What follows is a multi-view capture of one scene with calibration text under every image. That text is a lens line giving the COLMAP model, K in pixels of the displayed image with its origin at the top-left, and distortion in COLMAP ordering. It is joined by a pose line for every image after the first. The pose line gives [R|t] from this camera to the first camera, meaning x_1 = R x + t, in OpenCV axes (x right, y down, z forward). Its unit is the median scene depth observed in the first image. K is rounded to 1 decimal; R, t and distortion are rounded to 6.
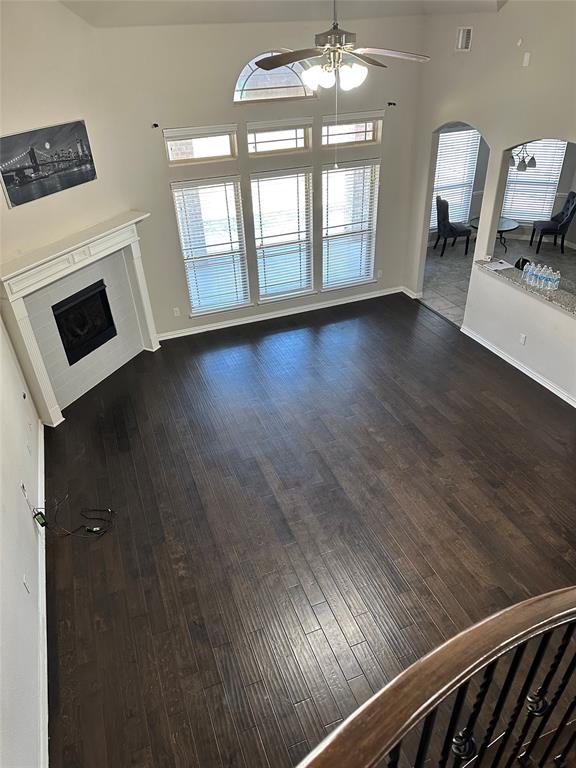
lens RADIAL K [[531.4, 0, 291.6], [0, 531.4, 392.2], [0, 0, 1]] dist [0.106179, -0.165301]
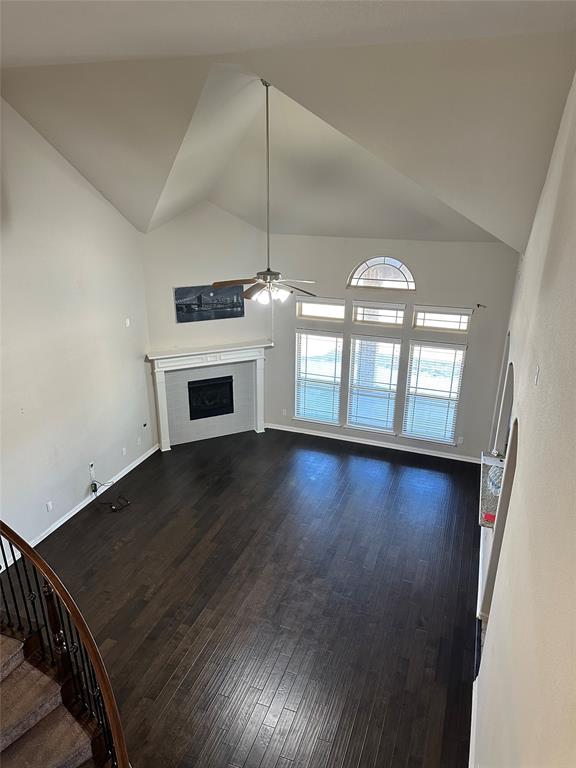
lens RADIAL K [[531.4, 0, 291.6], [0, 531.4, 392.2], [0, 0, 1]] dist [0.106179, -0.165301]
pose [[0.752727, 0.282922, -0.594439, 0.674679], [-0.396113, 0.915849, -0.065693, -0.130694], [0.525830, 0.284913, 0.801453, -0.111017]]
